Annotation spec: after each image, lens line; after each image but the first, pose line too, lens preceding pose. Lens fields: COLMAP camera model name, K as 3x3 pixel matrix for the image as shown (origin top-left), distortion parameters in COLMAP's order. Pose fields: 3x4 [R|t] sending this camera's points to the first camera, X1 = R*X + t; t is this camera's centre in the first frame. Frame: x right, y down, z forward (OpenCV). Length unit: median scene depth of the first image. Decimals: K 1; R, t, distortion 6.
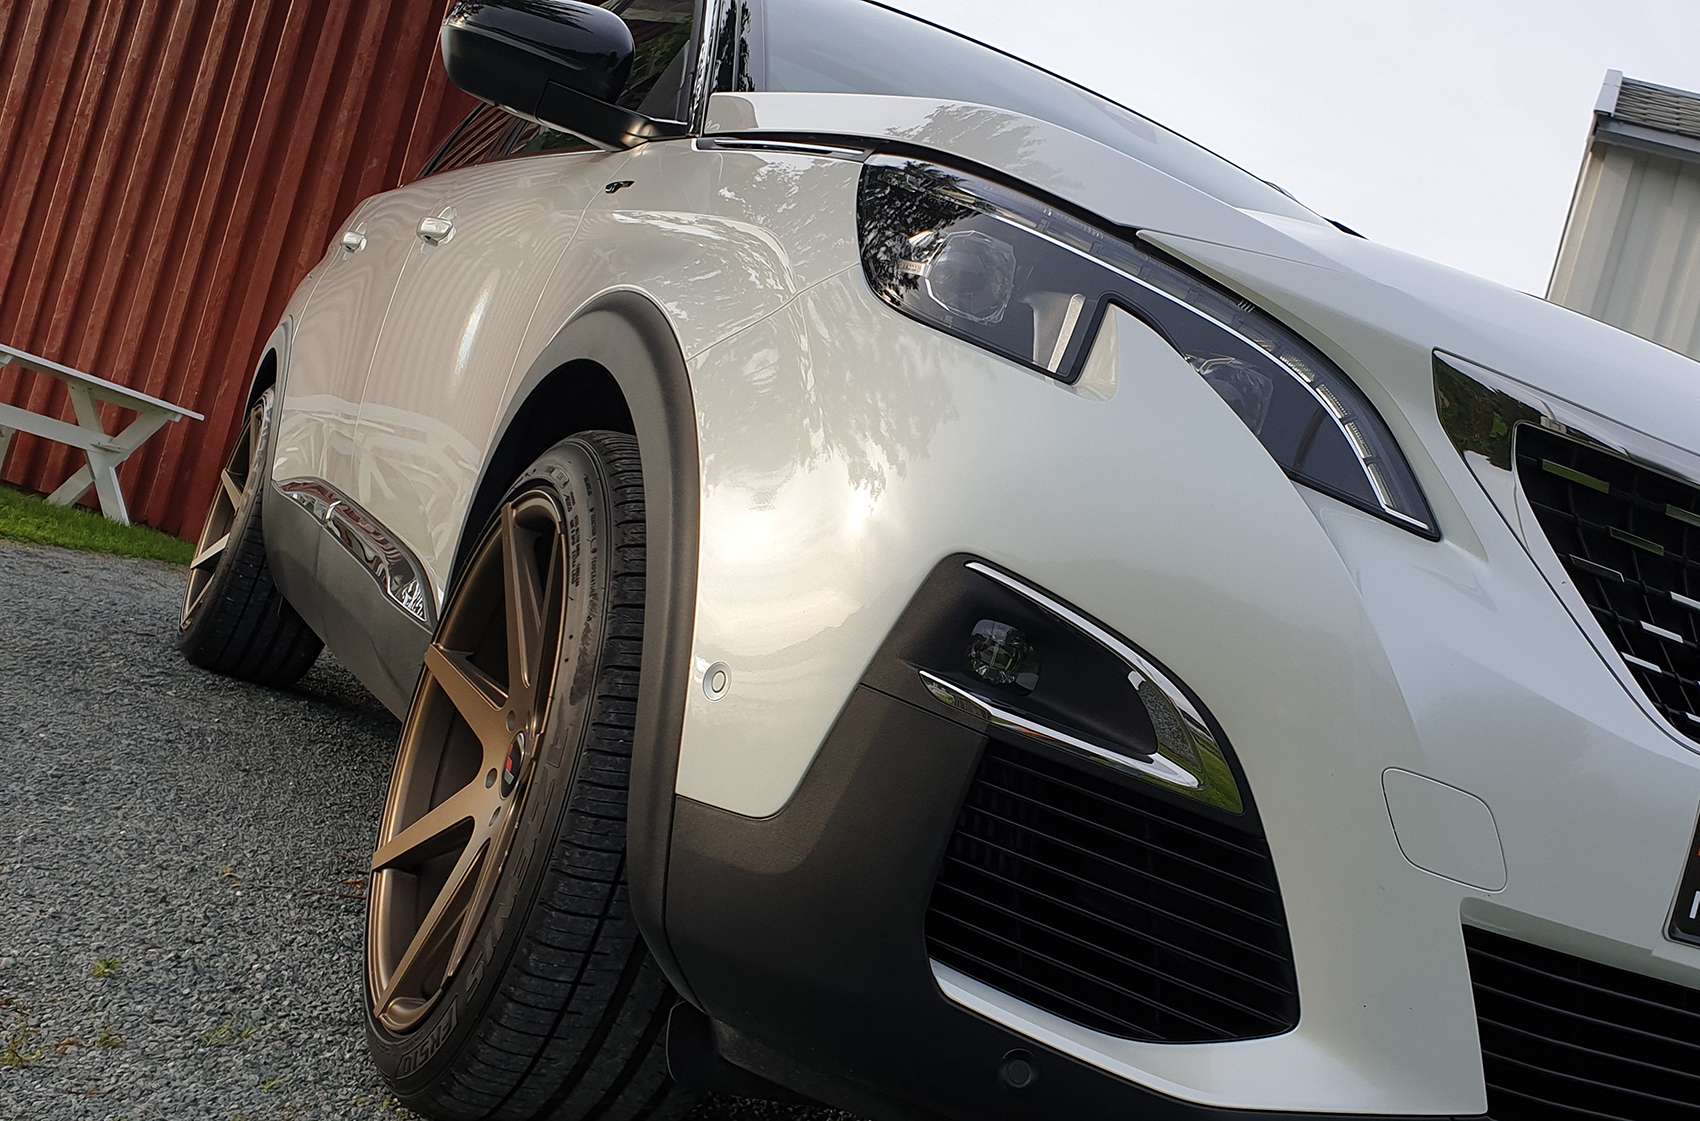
lens RADIAL K [[2129.3, 0, 850.0], [0, 2129.3, 560.5], [0, 0, 1]] dist [0.198117, -0.768531]
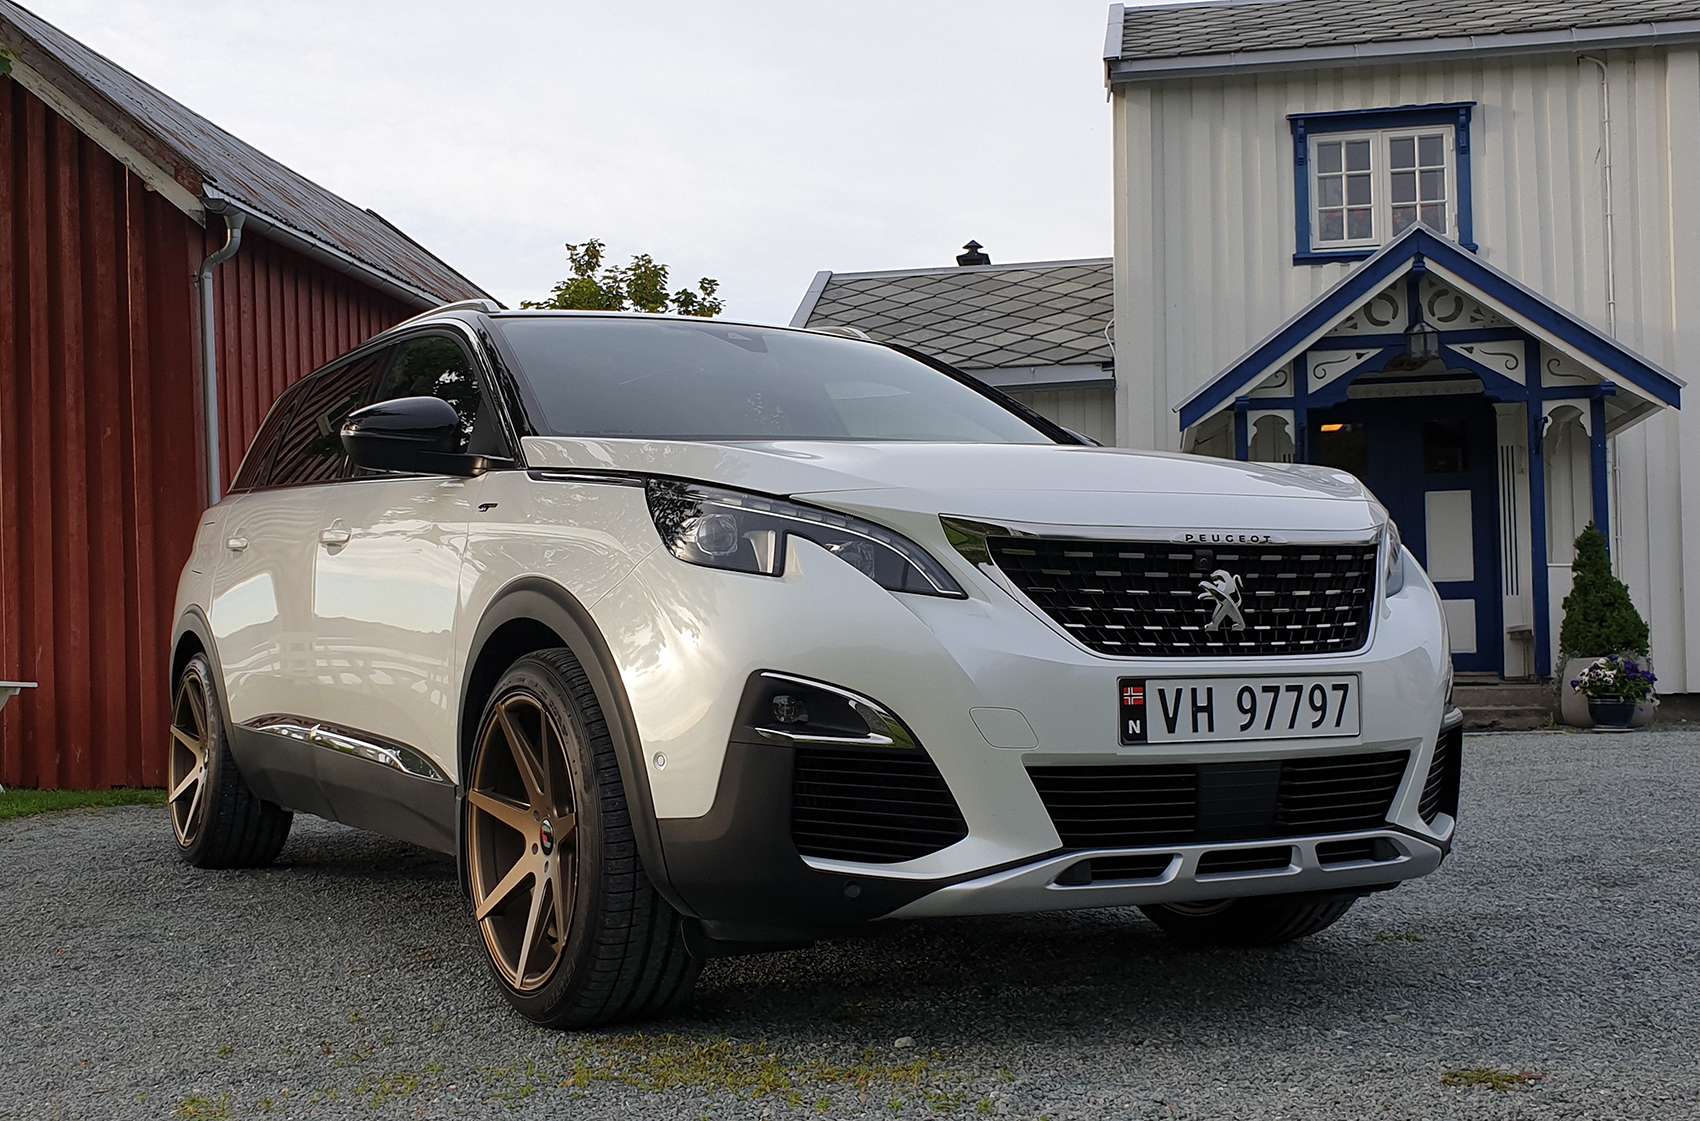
lens RADIAL K [[1979.4, 0, 641.3], [0, 1979.4, 564.5], [0, 0, 1]] dist [0.194601, -0.600800]
pose [[0.956376, -0.289421, 0.039764, -0.081547], [0.290415, 0.956649, -0.021934, -0.071662], [-0.031692, 0.032525, 0.998968, -0.750907]]
